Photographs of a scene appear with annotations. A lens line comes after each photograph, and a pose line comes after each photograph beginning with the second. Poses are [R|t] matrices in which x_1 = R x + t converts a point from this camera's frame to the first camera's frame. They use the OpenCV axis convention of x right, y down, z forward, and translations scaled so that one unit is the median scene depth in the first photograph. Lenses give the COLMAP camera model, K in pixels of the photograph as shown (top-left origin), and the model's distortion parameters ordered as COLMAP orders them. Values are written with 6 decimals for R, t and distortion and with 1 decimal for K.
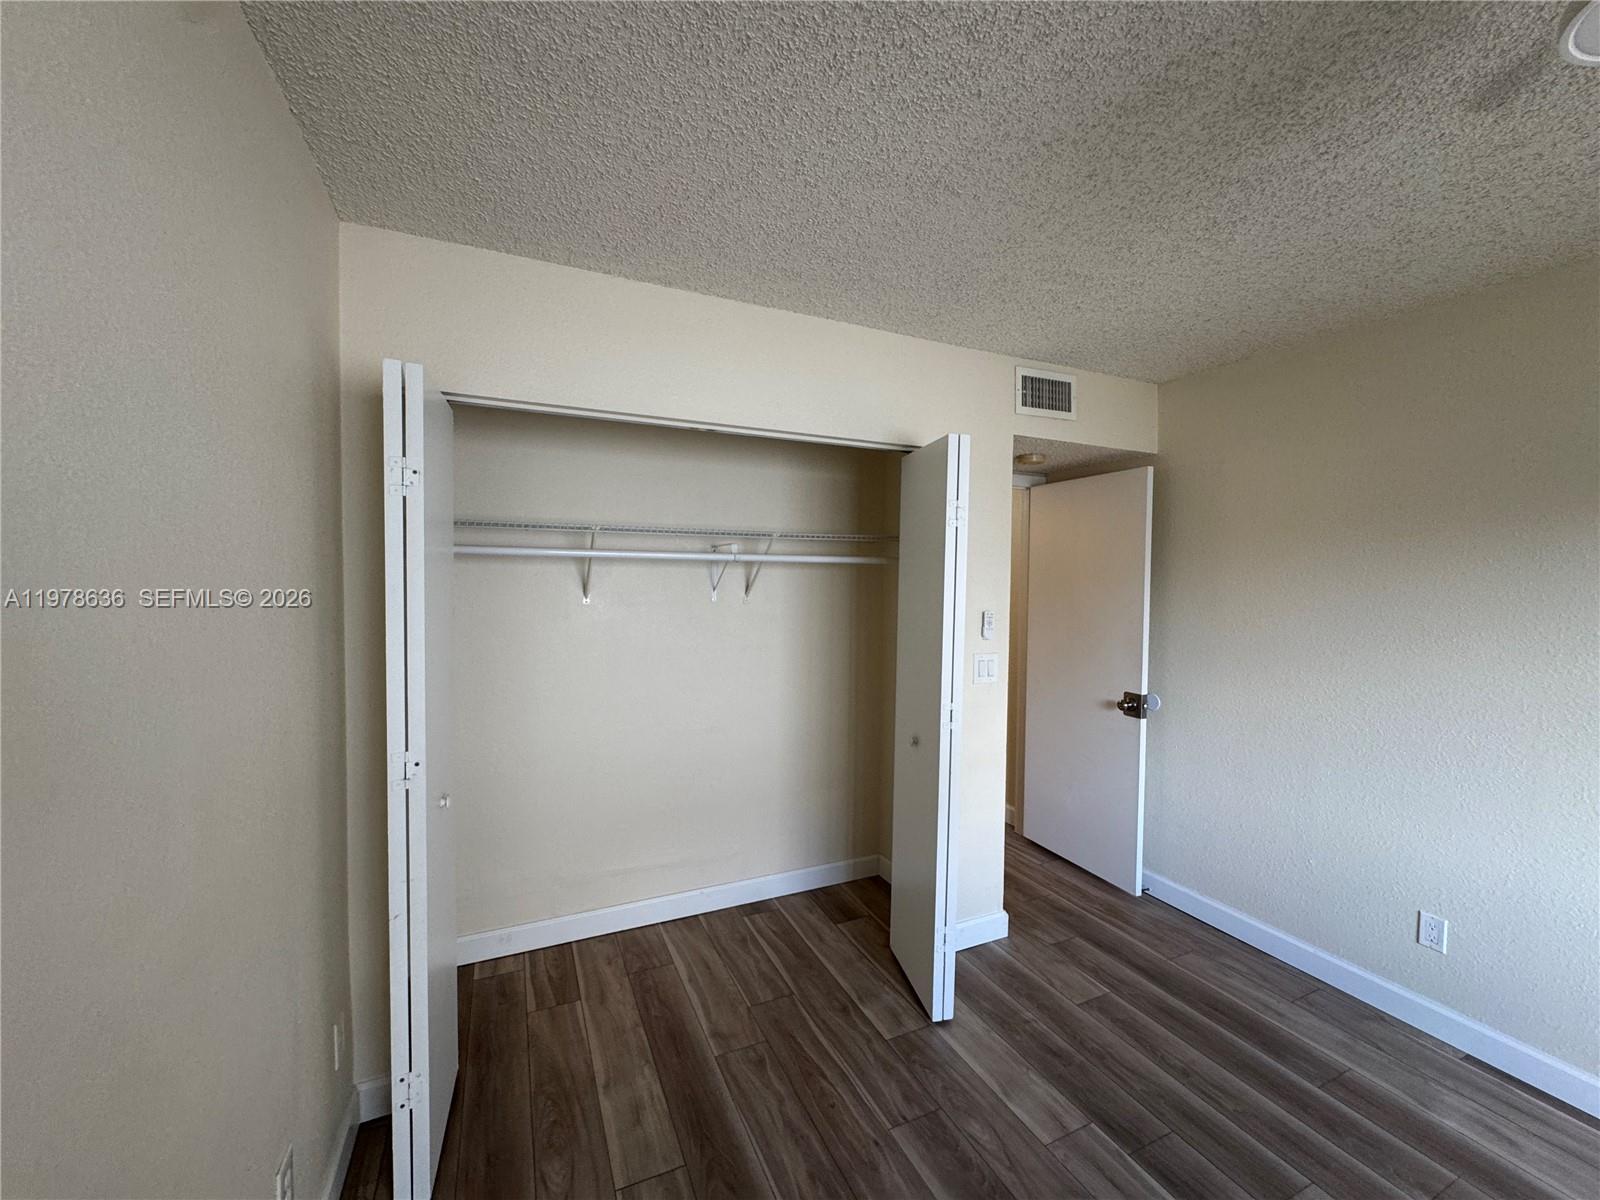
lens RADIAL K [[639.8, 0, 800.3], [0, 639.8, 598.5], [0, 0, 1]] dist [-0.003396, 0.000707]
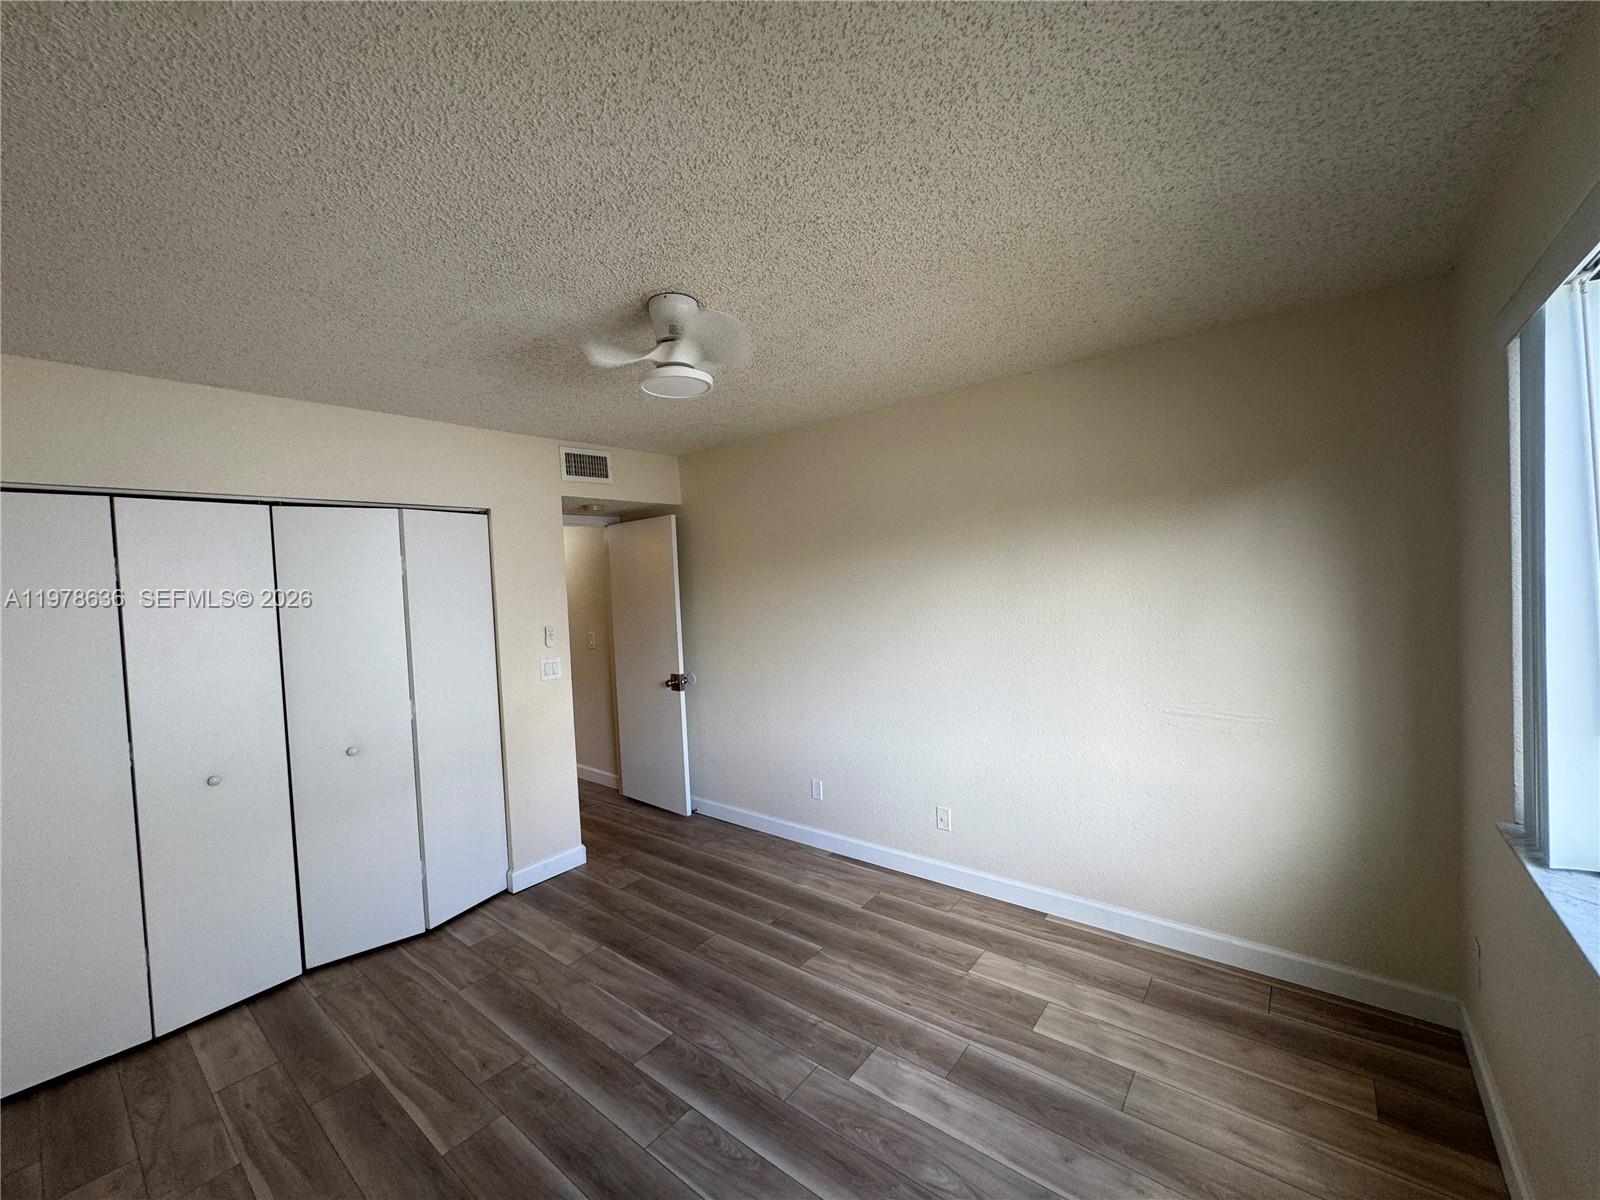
lens RADIAL K [[639.8, 0, 800.2], [0, 639.8, 599.7], [0, 0, 1]] dist [-0.003396, 0.000707]
pose [[0.893705, -0.067993, 0.443473, 0.184715], [0.071362, 0.997409, 0.009111, -0.012246], [-0.442944, 0.023505, 0.896241, -0.488014]]
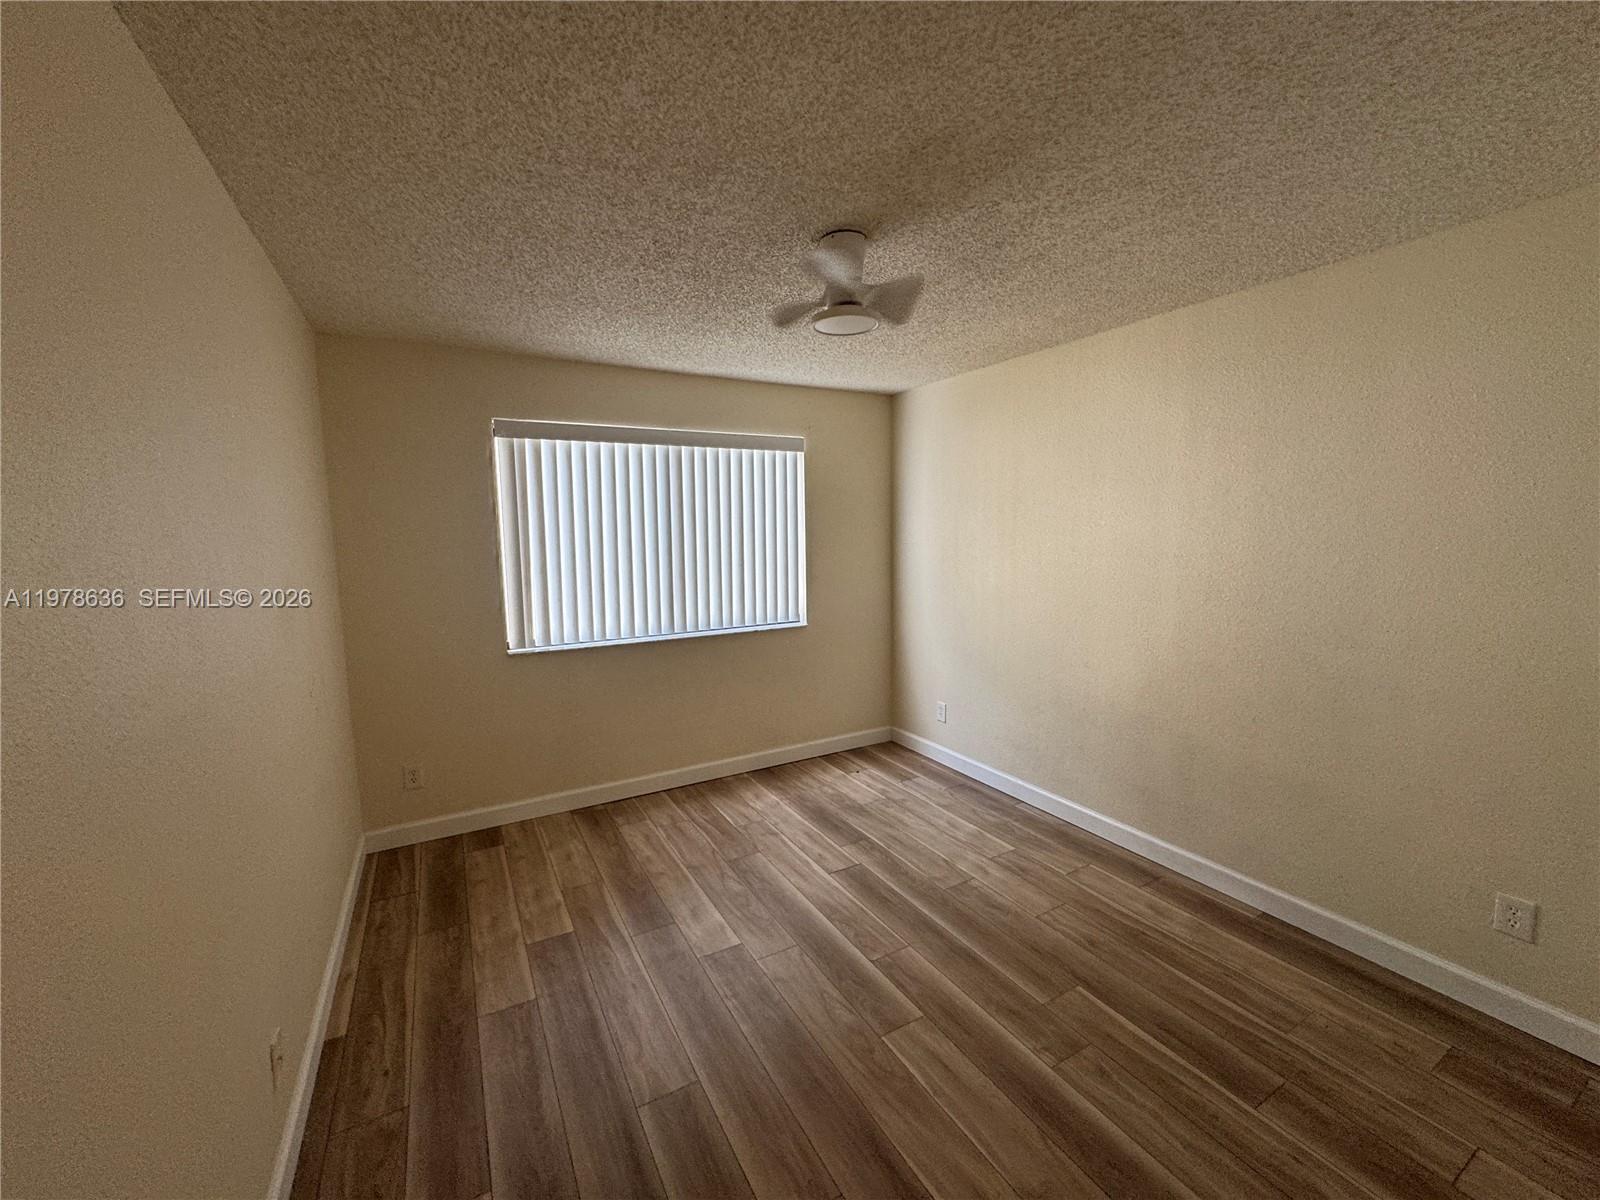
lens RADIAL K [[639.8, 0, 800.2], [0, 639.8, 594.1], [0, 0, 1]] dist [-0.003396, 0.000707]
pose [[-0.996511, 0.013227, -0.082411, 0.550468], [0.002123, 0.991062, 0.133387, -0.046123], [0.083439, 0.132747, -0.987632, 1.155431]]
